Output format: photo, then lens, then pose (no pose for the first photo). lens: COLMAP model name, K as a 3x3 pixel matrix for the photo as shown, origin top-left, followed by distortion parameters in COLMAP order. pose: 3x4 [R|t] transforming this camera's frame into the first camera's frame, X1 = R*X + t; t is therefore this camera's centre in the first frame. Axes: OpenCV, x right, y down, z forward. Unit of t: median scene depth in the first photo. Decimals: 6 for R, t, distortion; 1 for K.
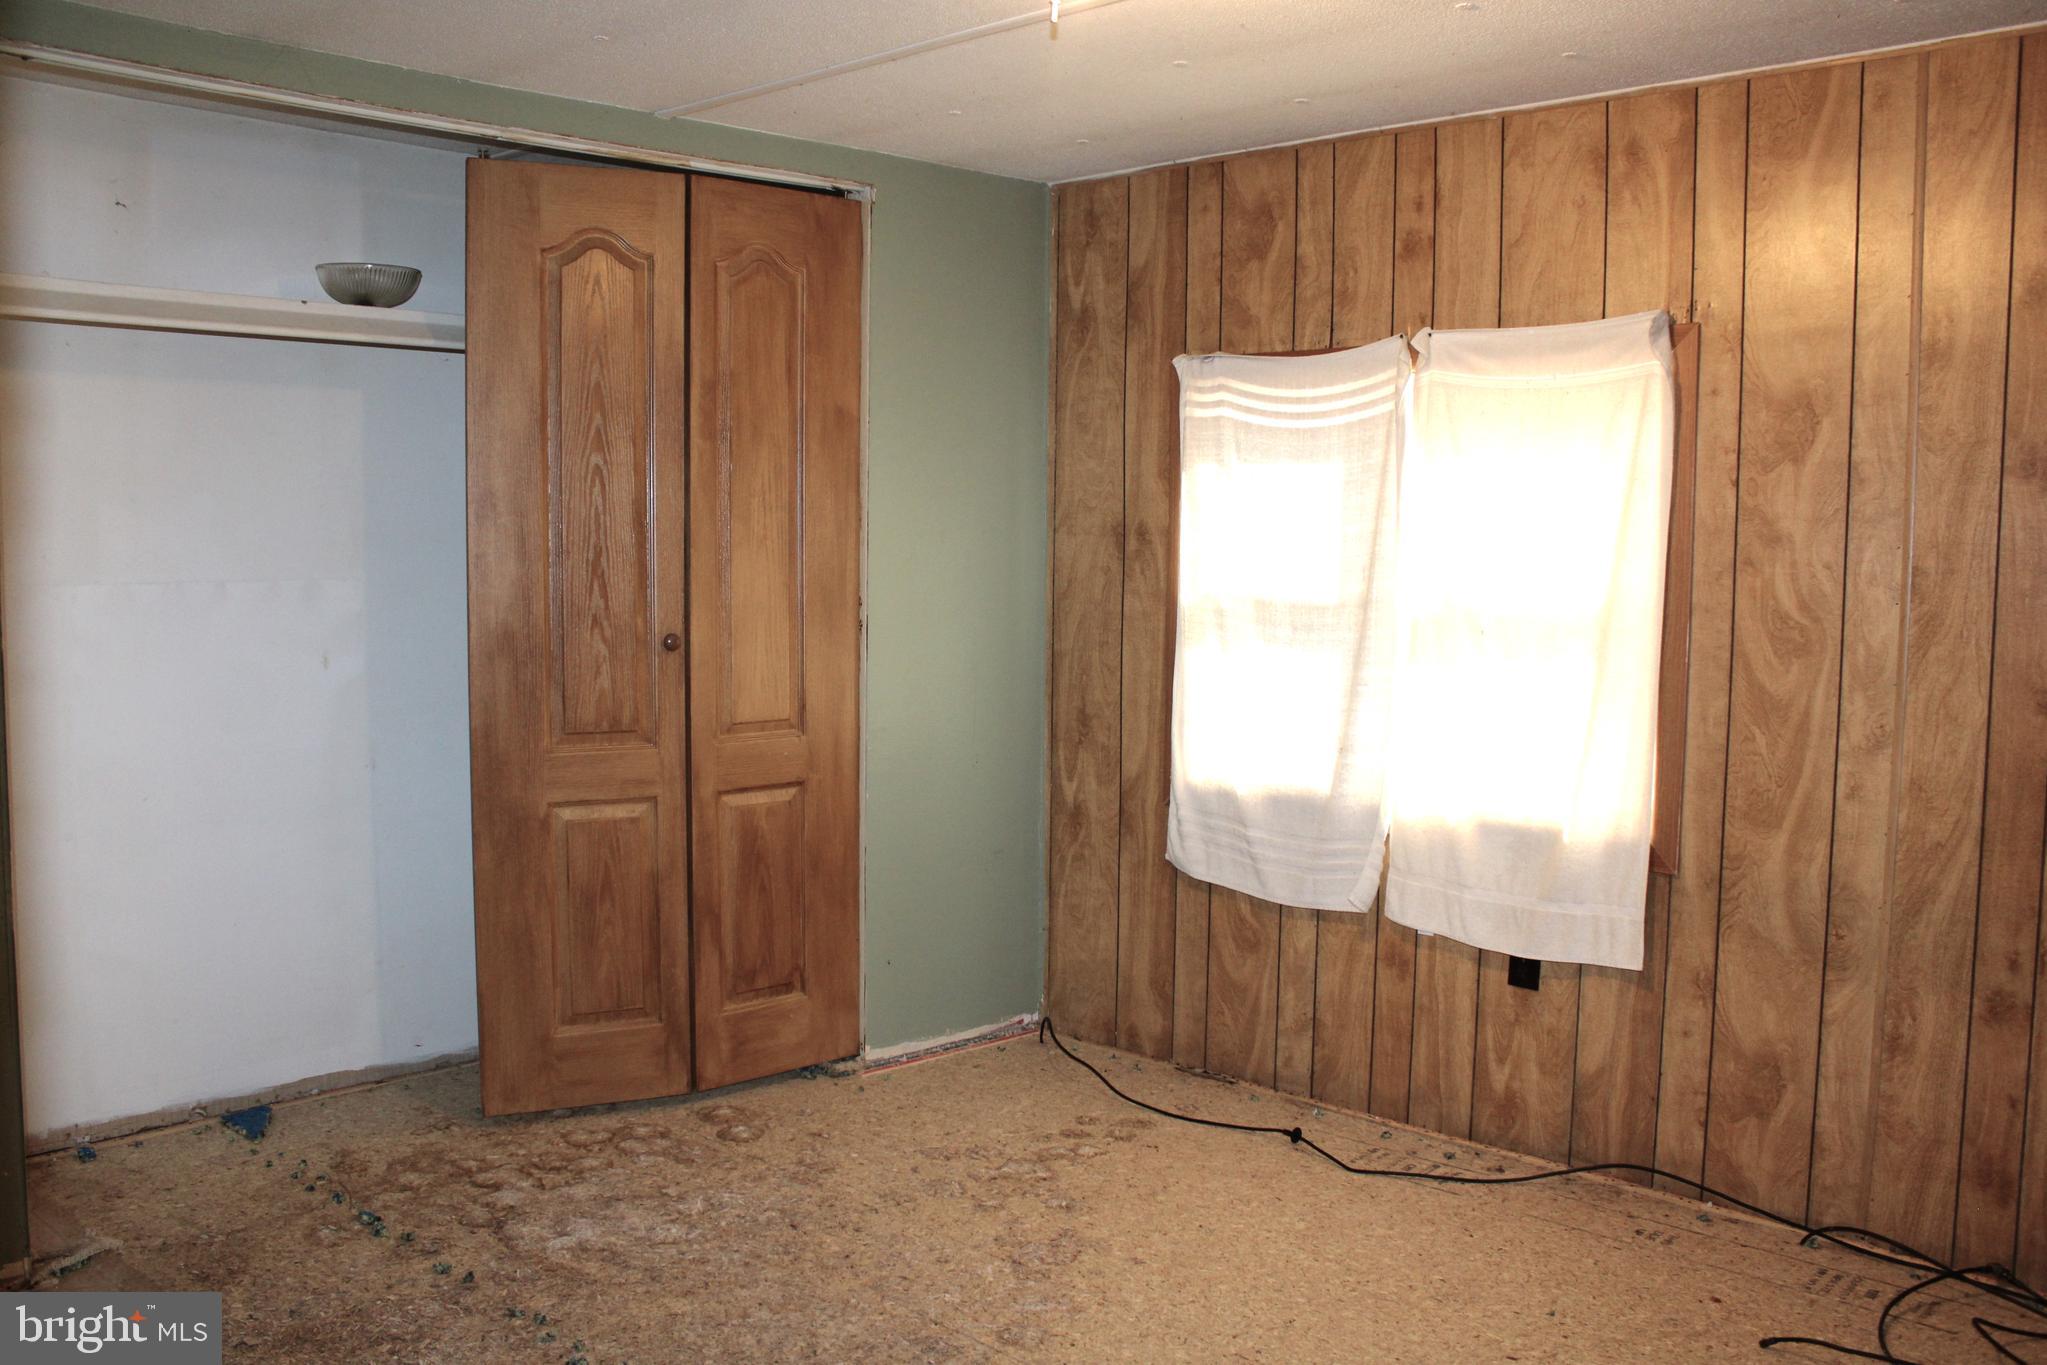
lens RADIAL K [[1748.1, 0, 1045.0], [0, 1748.1, 685.4], [0, 0, 1]] dist [-0.173157, 0.151356]
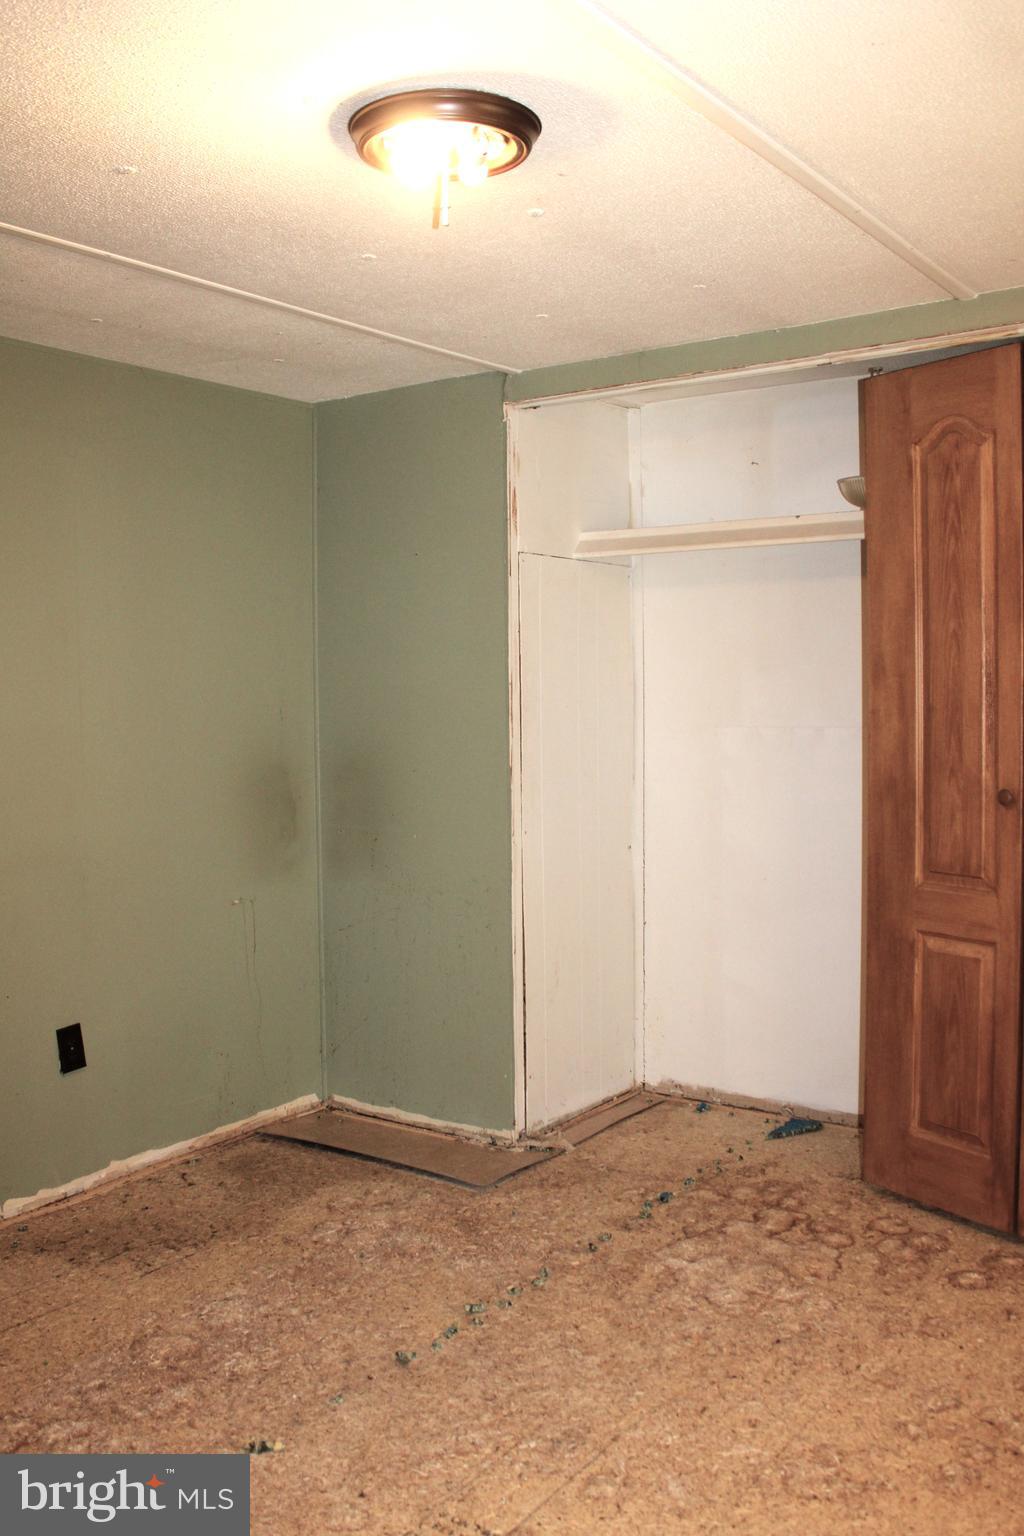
lens RADIAL K [[1370.9, 0, 513.9], [0, 1370.9, 774.6], [0, 0, 1]] dist [-0.176848, 0.168614]
pose [[0.133775, 0.051776, -0.989658, 0.555828], [-0.067382, 0.996798, 0.043042, -0.054579], [0.988718, 0.060928, 0.136835, 0.615540]]
